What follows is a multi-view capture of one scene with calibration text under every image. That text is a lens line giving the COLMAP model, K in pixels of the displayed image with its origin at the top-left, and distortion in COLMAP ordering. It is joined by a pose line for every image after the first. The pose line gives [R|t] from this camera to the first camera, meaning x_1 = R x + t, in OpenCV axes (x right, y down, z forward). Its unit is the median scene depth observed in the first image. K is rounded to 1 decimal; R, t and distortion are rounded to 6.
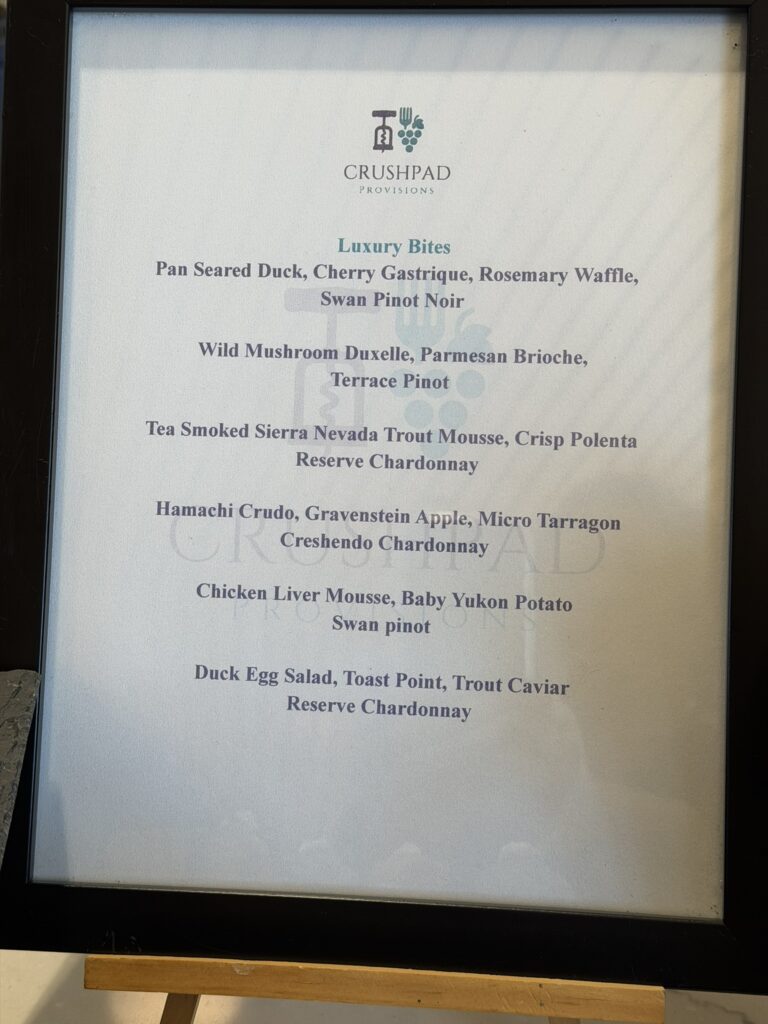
lens RADIAL K [[1404.4, 0, 376.5], [0, 1404.4, 515.0], [0, 0, 1]] dist [0.138031, 0.000000]
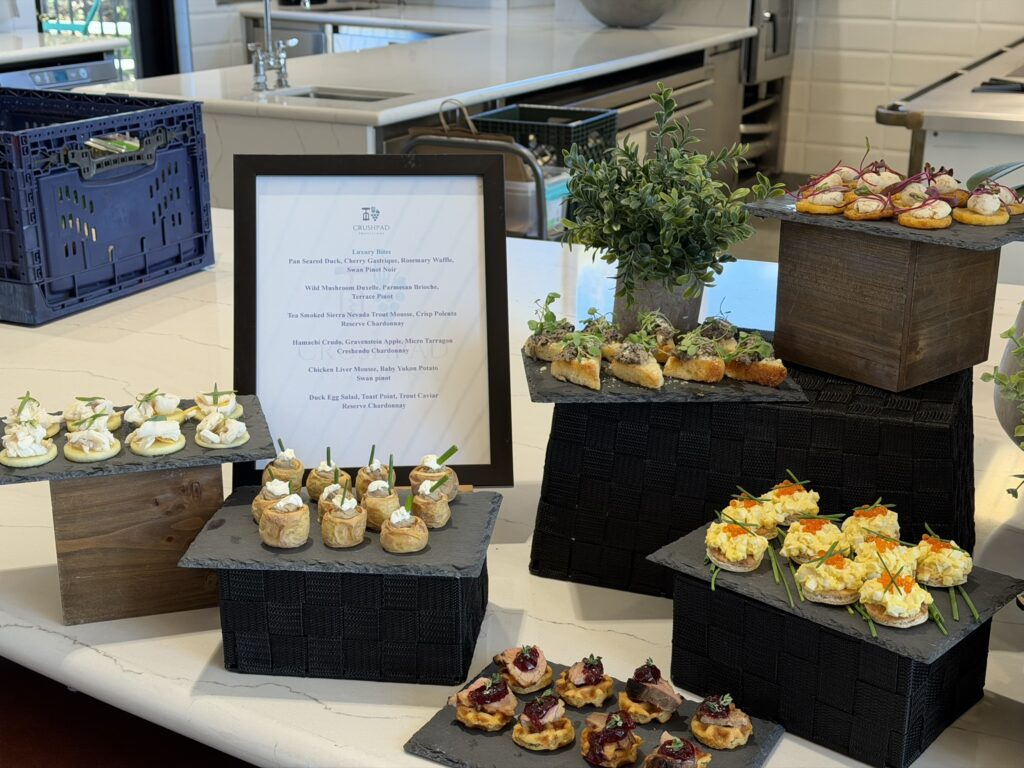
lens RADIAL K [[1404.4, 0, 502.6], [0, 1404.4, 384.6], [0, 0, 1]] dist [0.138031, 0.000000]
pose [[0.986474, -0.037341, 0.159609, -0.198105], [0.057909, 0.990310, -0.126226, 0.472806], [-0.153349, 0.133762, 0.979077, -1.889993]]
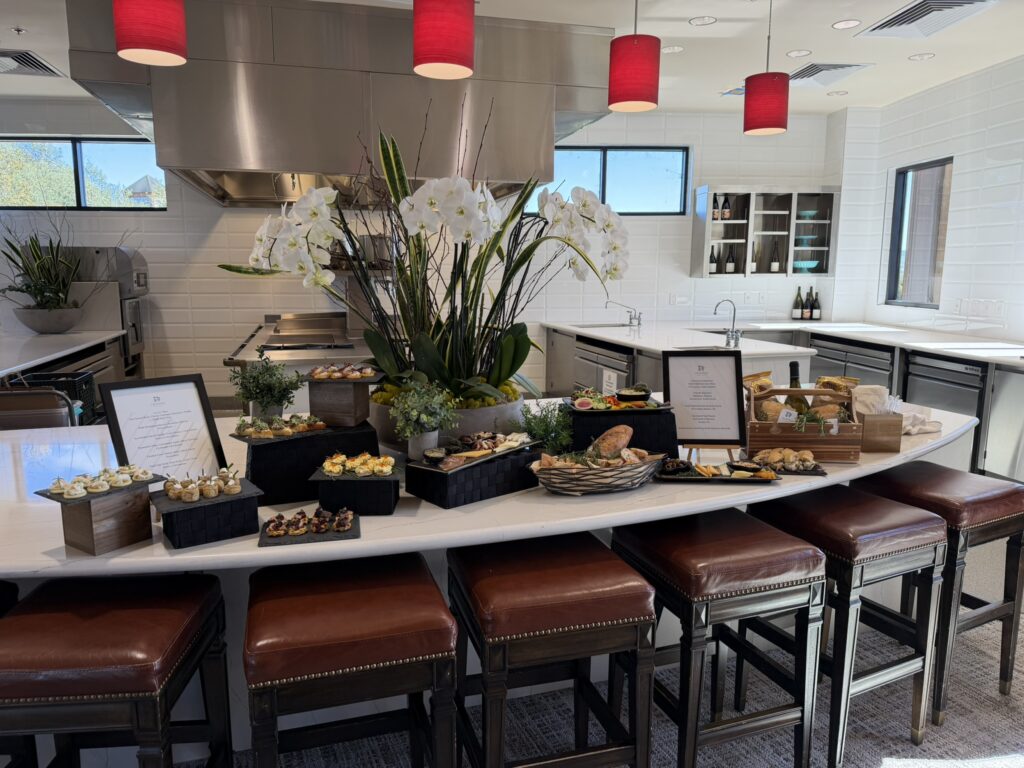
lens RADIAL K [[708.0, 0, 513.9], [0, 708.0, 383.2], [0, 0, 1]] dist [0.002321, -0.019690]
pose [[0.625535, -0.110505, 0.772331, -1.848762], [0.331859, 0.933590, -0.135205, 0.880884], [-0.706099, 0.340880, 0.620665, -3.019186]]
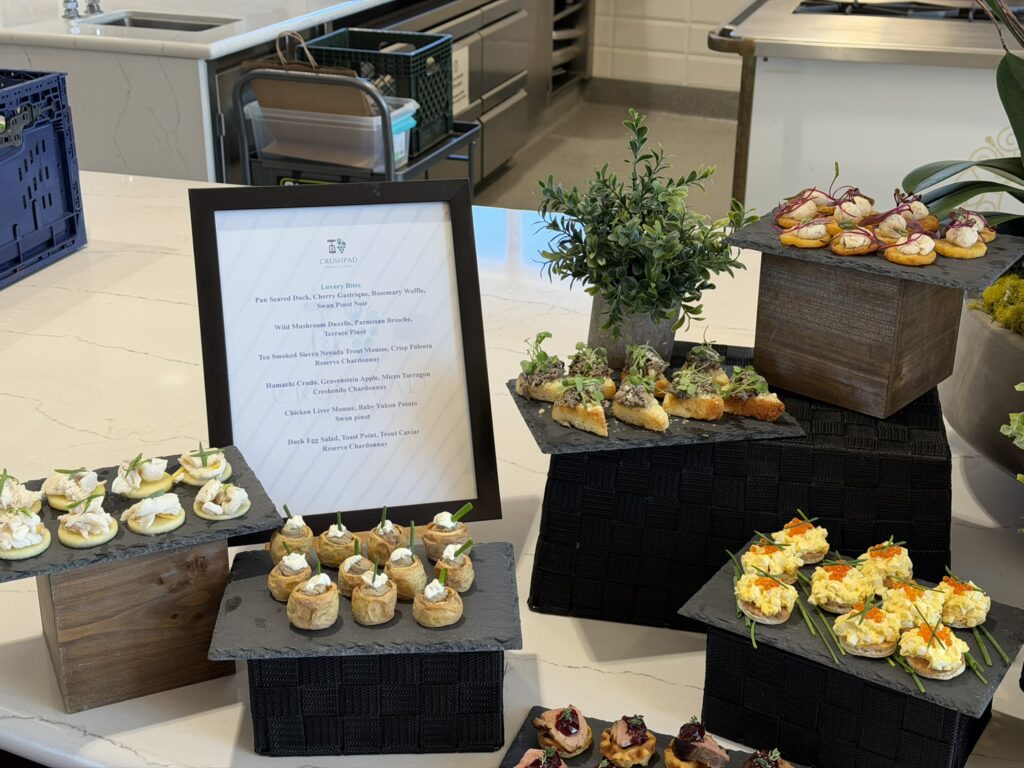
lens RADIAL K [[1404.4, 0, 516.6], [0, 1404.4, 383.4], [0, 0, 1]] dist [0.138031, 0.000000]
pose [[0.947830, -0.100642, 0.302473, -0.534393], [0.117658, 0.992307, -0.038525, 0.157012], [-0.296269, 0.072104, 0.952379, -1.811194]]
